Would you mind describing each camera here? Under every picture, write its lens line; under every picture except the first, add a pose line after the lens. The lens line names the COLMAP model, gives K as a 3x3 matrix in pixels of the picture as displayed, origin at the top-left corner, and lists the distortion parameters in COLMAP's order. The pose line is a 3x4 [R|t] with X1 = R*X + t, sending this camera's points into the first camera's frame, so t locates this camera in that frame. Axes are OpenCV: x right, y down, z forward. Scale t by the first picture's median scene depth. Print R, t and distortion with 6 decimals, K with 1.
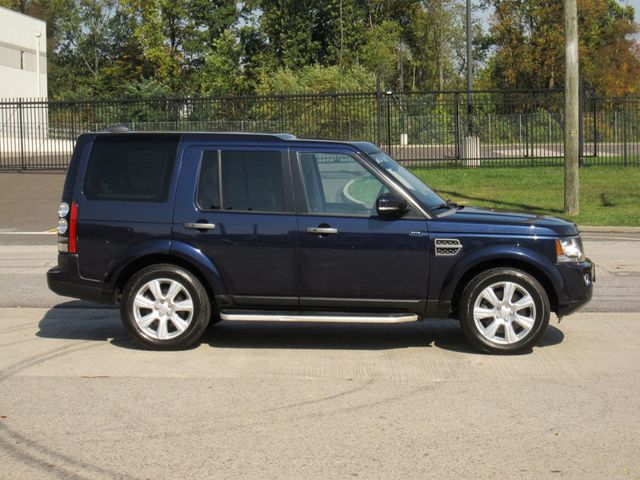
lens RADIAL K [[1507.3, 0, 319.3], [0, 1507.3, 240.8], [0, 0, 1]] dist [-0.097798, 0.000000]
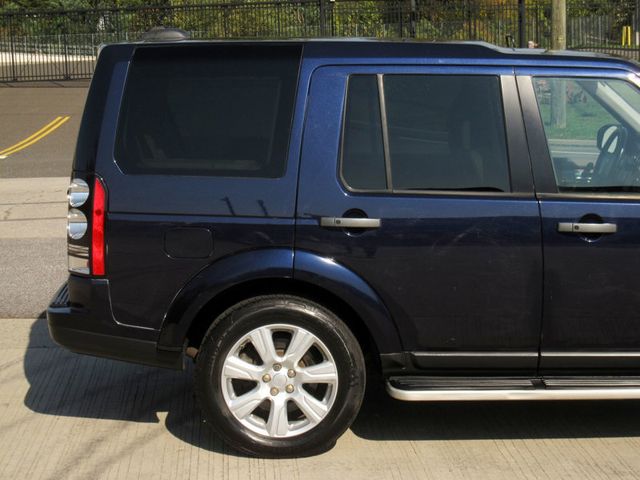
lens RADIAL K [[1335.3, 0, 356.0], [0, 1335.3, 253.9], [0, 0, 1]] dist [-0.182950, 0.000000]
pose [[0.994034, -0.024745, 0.106231, -0.125150], [0.015370, 0.995986, 0.088180, -0.038996], [-0.107987, -0.086021, 0.990424, 0.541666]]
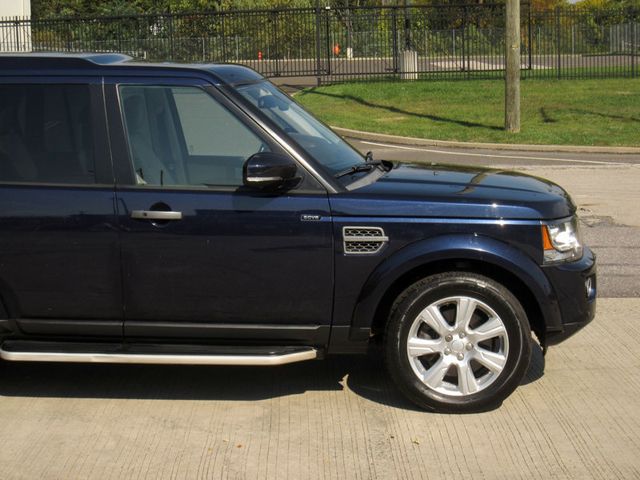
lens RADIAL K [[1335.3, 0, 317.5], [0, 1335.3, 239.0], [0, 0, 1]] dist [-0.182950, 0.000000]
pose [[0.999455, -0.013393, 0.030184, 0.049185], [0.011198, 0.997360, 0.071748, -0.034199], [-0.031065, -0.071371, 0.996966, 0.455680]]
